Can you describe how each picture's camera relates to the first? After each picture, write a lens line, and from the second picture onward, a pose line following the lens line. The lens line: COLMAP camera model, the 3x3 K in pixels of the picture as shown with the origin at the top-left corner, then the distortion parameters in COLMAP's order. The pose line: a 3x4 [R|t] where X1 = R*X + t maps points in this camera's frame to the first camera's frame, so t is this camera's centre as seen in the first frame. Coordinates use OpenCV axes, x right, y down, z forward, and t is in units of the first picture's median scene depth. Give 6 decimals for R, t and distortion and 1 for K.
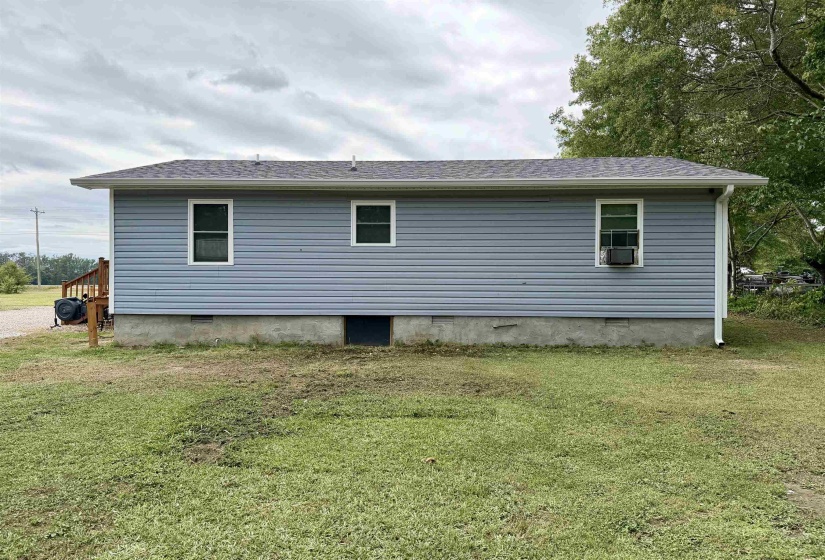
lens RADIAL K [[389.6, 0, 410.0], [0, 389.6, 286.8], [0, 0, 1]] dist [0.013605, -0.000243]
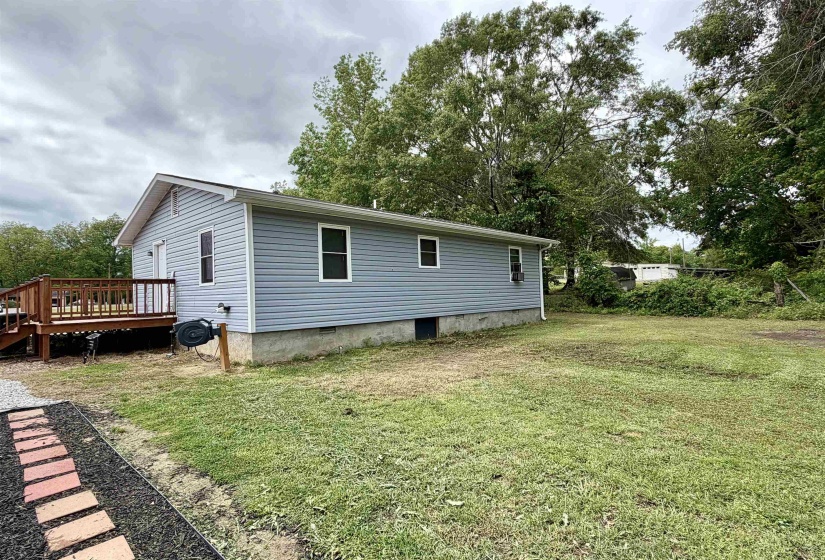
lens RADIAL K [[437.3, 0, 407.1], [0, 437.3, 290.5], [0, 0, 1]] dist [-0.000116, 0.000024]
pose [[0.673320, -0.017694, 0.739140, -1.319782], [0.044796, 0.998853, -0.016895, 0.000314], [-0.737993, 0.044486, 0.673340, -0.010487]]
